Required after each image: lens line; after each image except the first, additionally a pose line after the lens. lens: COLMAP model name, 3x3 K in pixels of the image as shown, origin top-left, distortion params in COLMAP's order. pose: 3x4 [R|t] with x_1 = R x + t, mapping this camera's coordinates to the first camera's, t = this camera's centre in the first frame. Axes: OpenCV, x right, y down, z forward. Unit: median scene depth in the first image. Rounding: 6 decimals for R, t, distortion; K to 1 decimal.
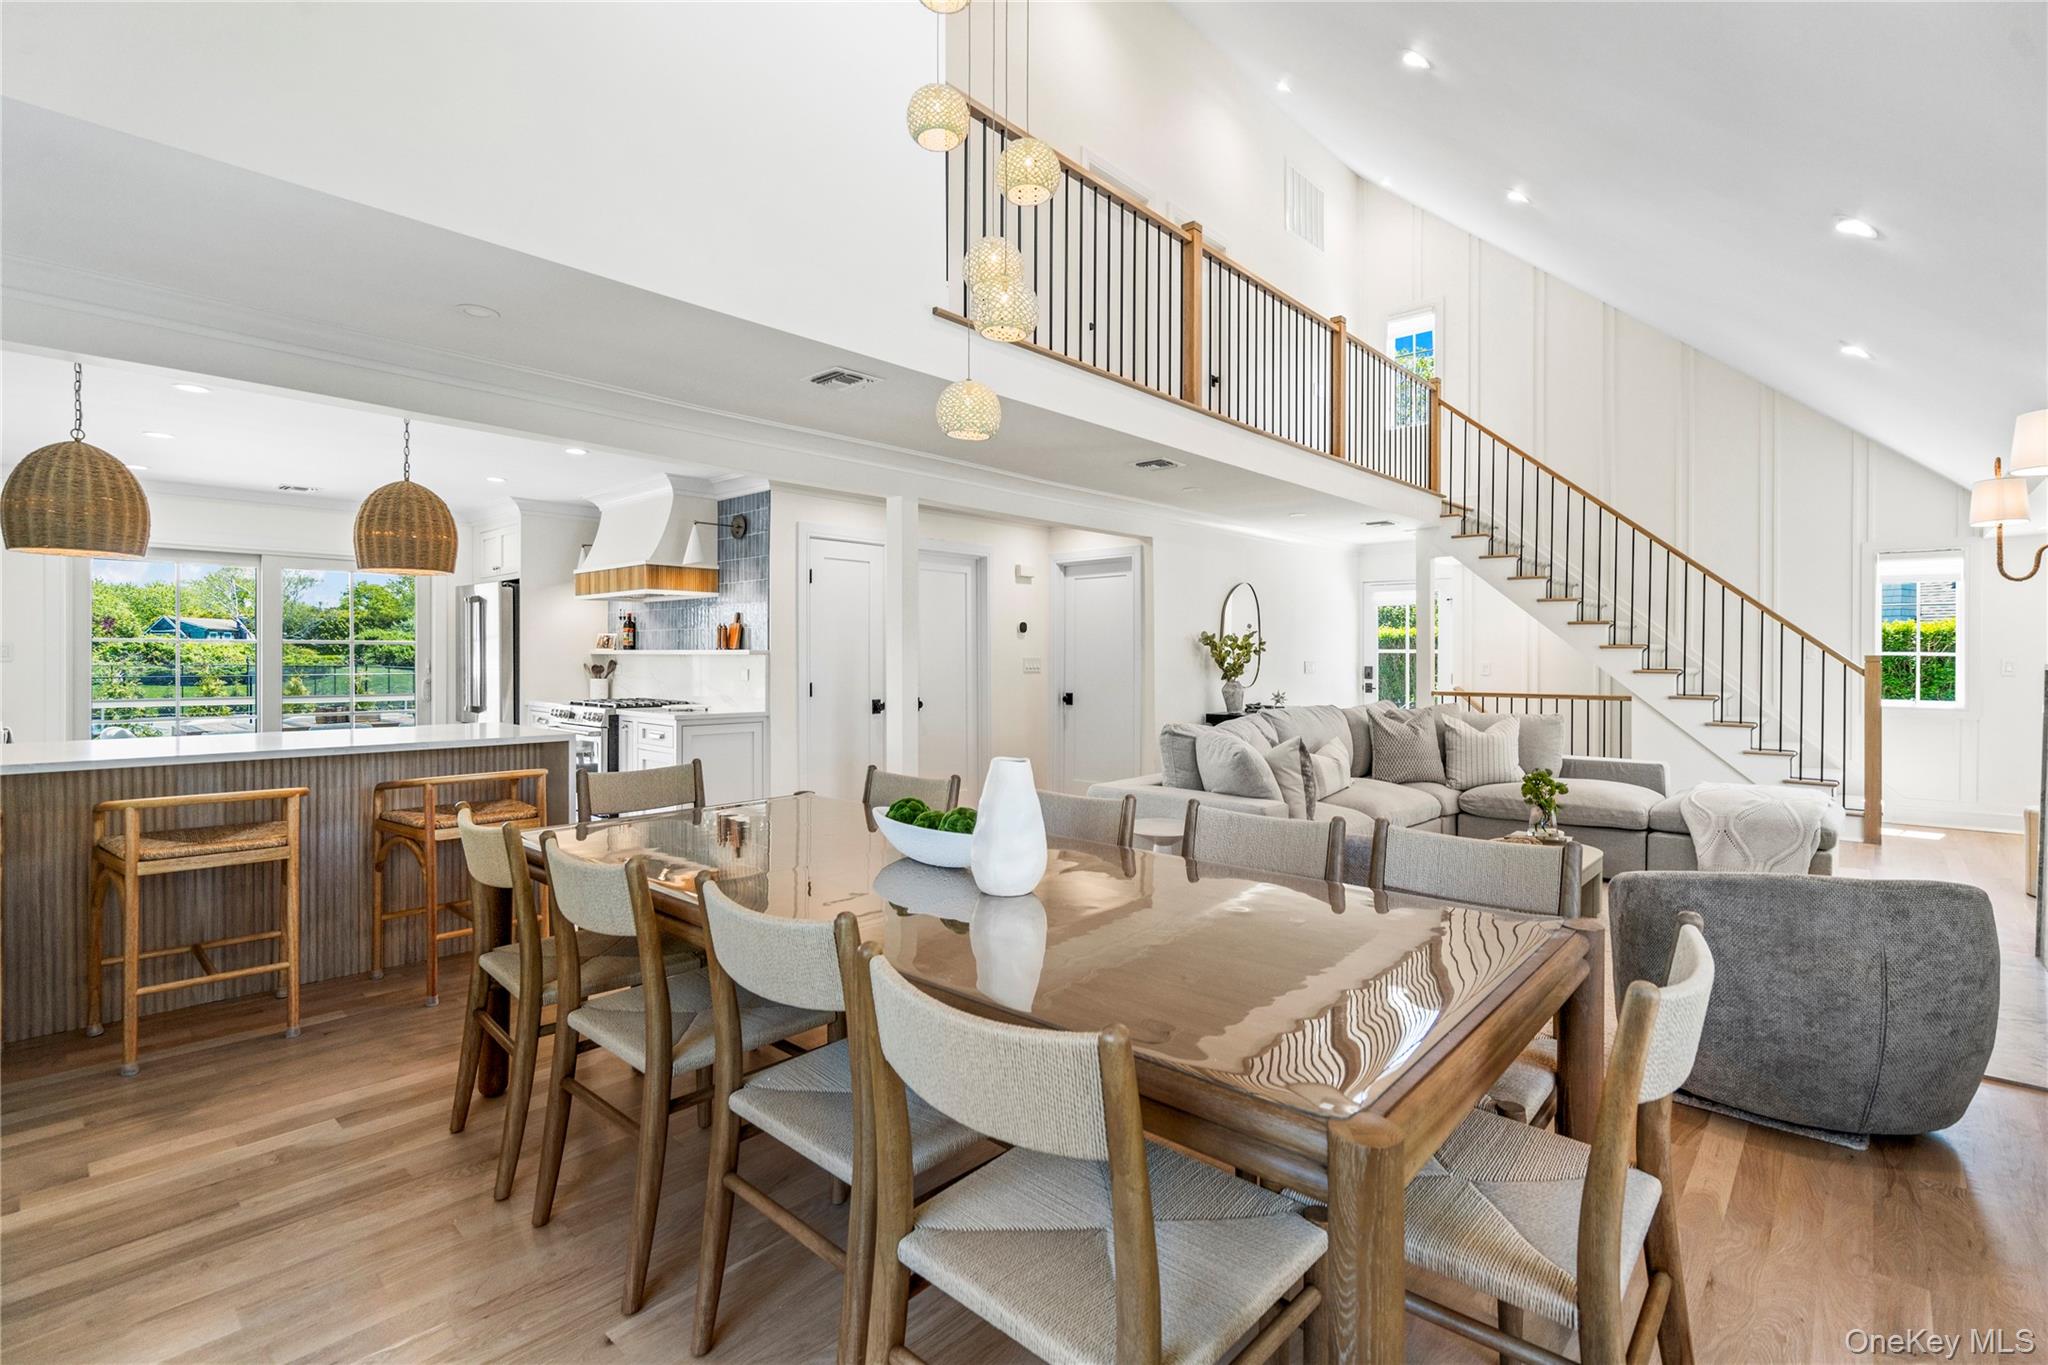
lens RADIAL K [[932.2, 0, 1014.4], [0, 932.2, 656.3], [0, 0, 1]] dist [0.000328, 0.000508]
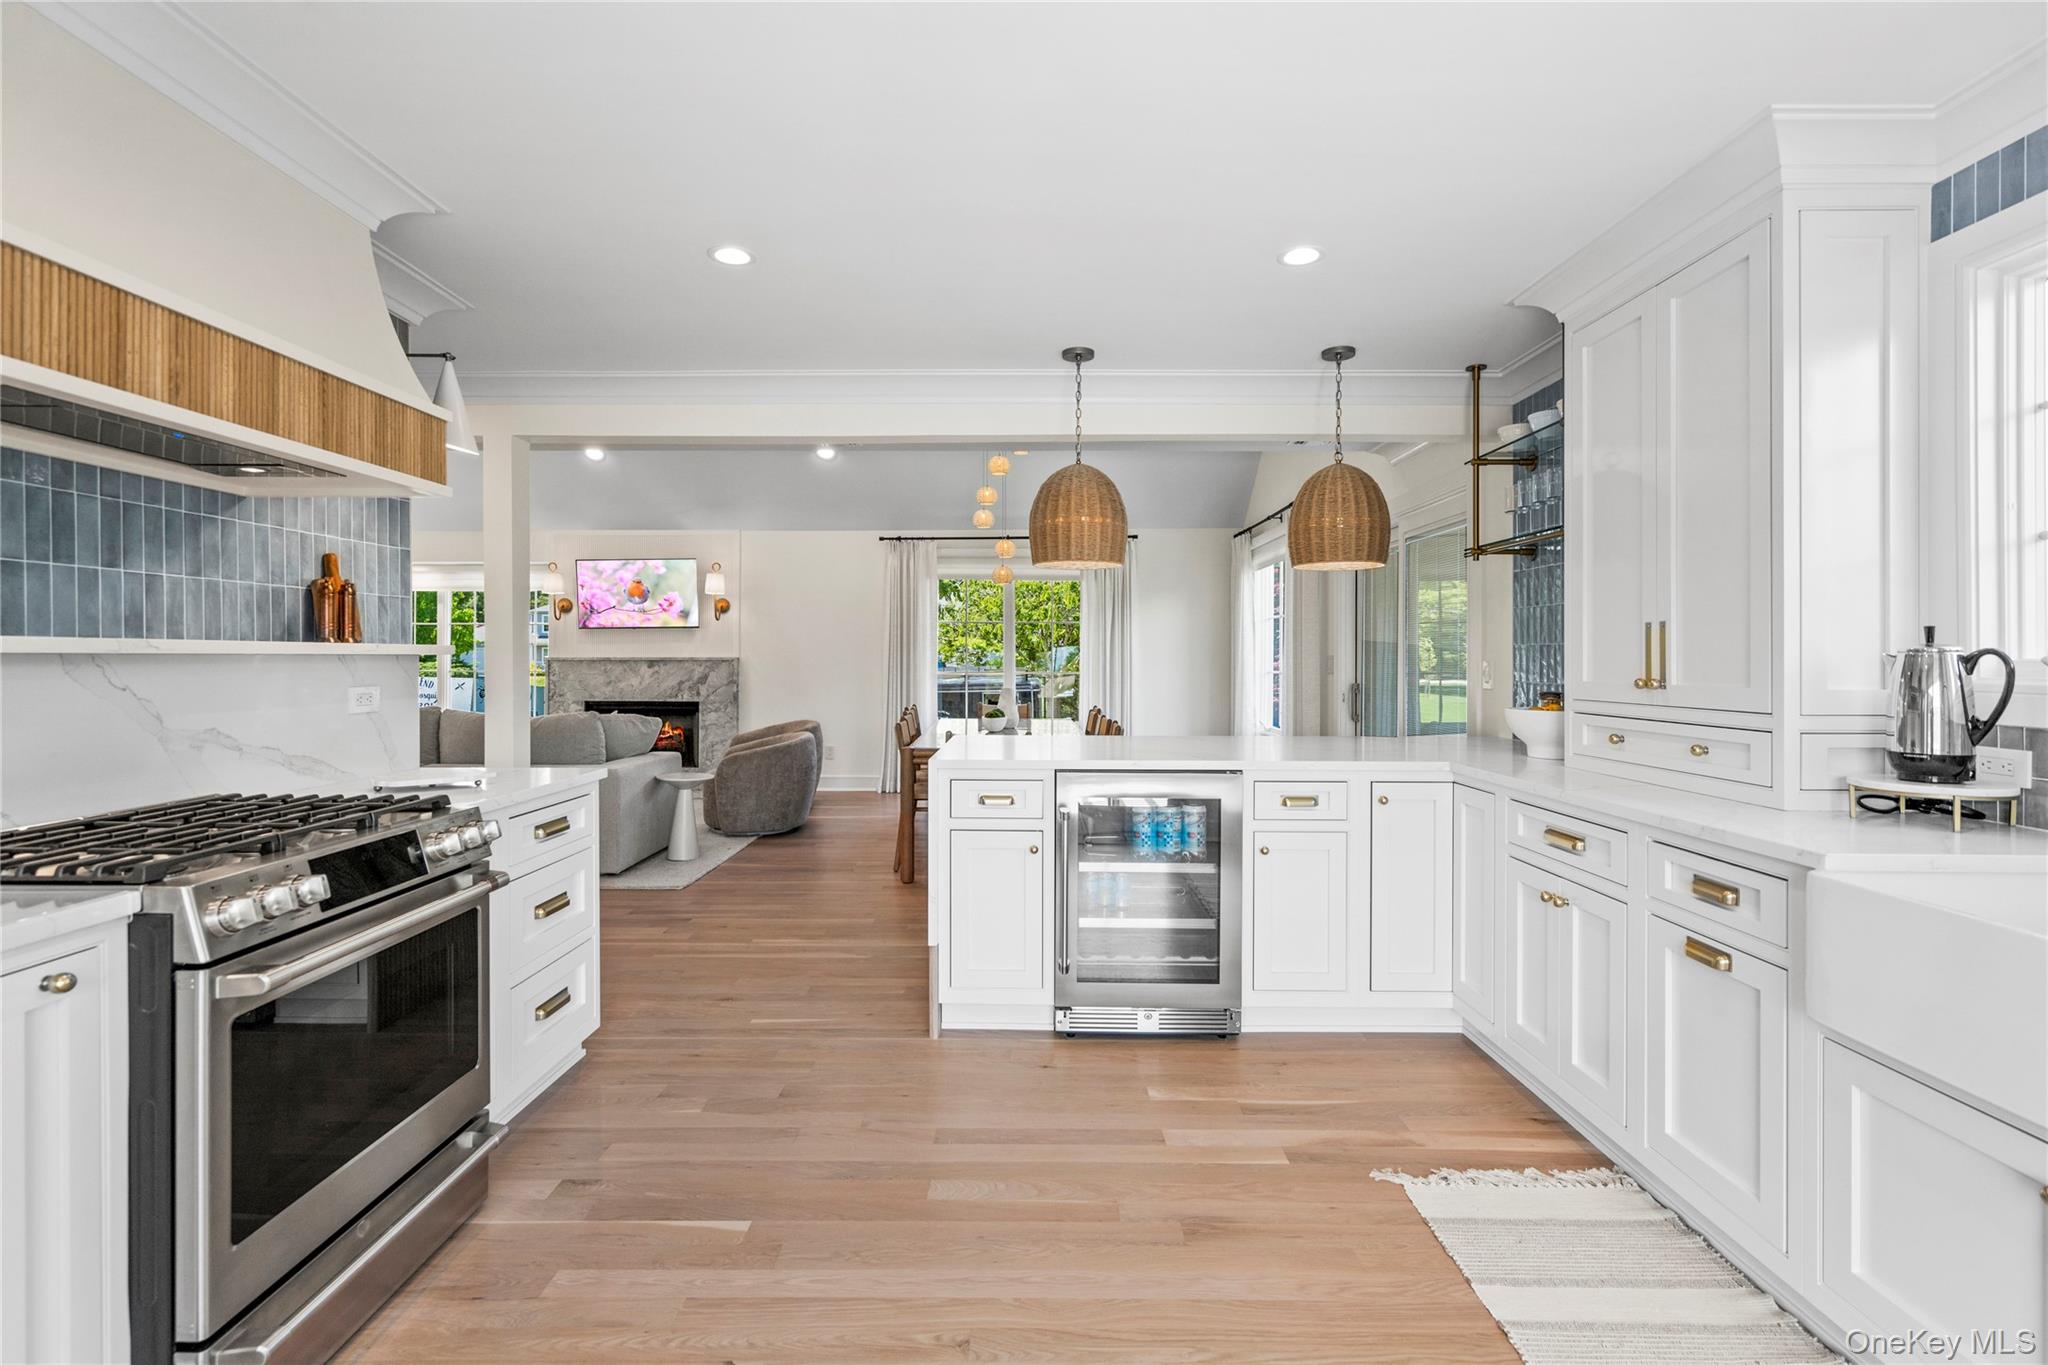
lens RADIAL K [[935.7, 0, 1013.4], [0, 935.7, 657.6], [0, 0, 1]] dist [-0.001428, 0.000625]
pose [[-0.666853, -0.007054, 0.745156, -0.844938], [-0.005735, 0.999974, 0.004333, -0.003667], [-0.745167, -0.001384, -0.666876, 1.086412]]
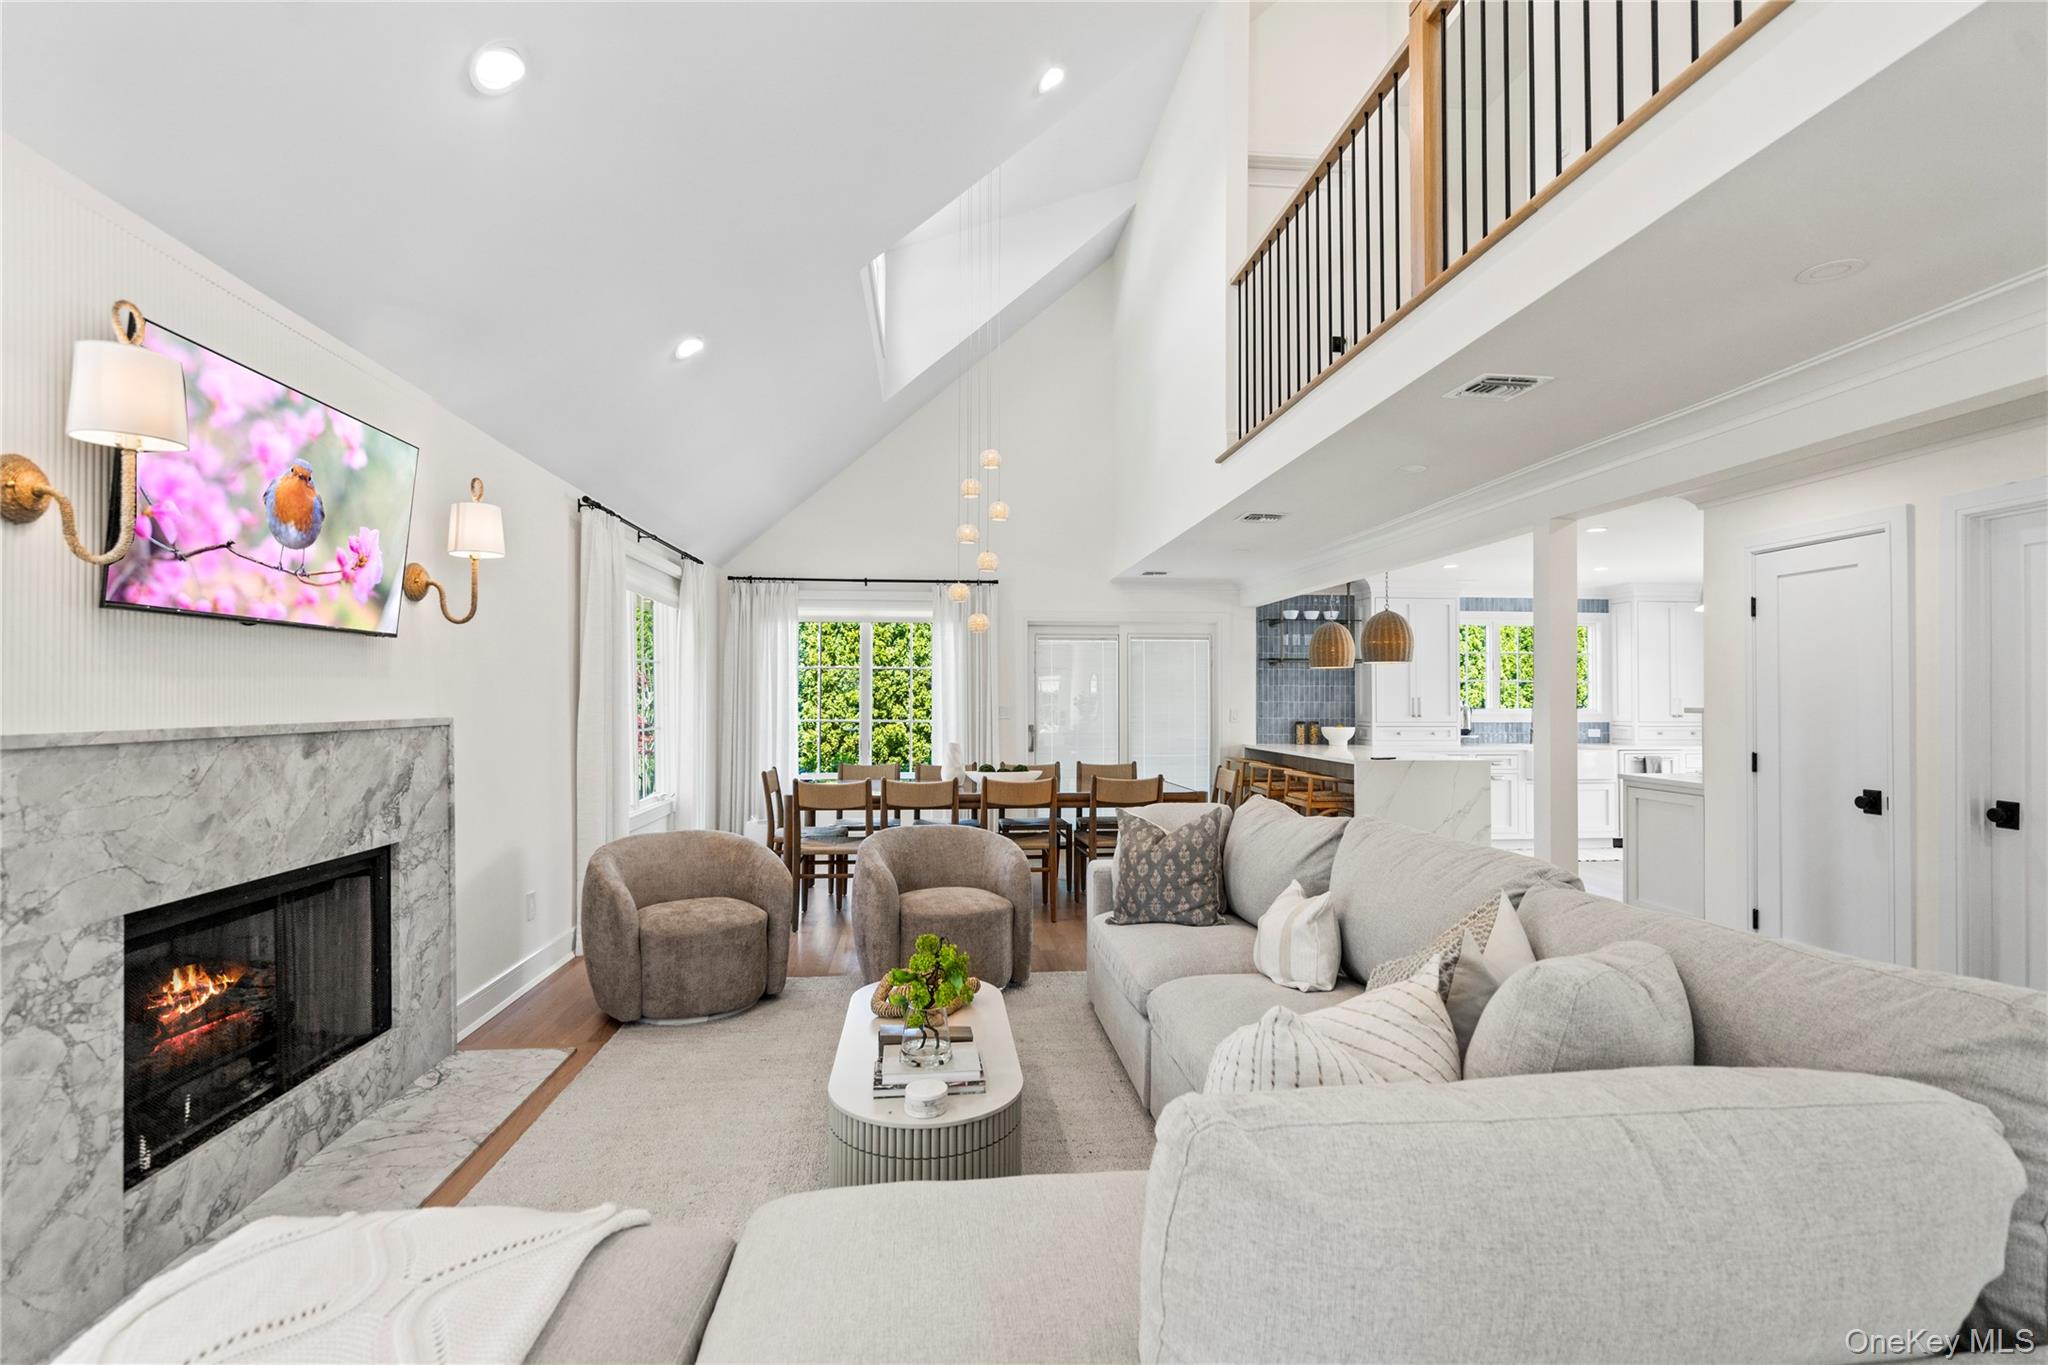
lens RADIAL K [[935.6, 0, 1021.6], [0, 935.6, 681.0], [0, 0, 1]] dist [-0.003397, 0.000505]
pose [[-0.666147, -0.022577, -0.745479, 0.723706], [-0.006425, 0.999678, -0.024534, -0.005878], [0.745793, -0.011554, -0.666078, 1.091282]]
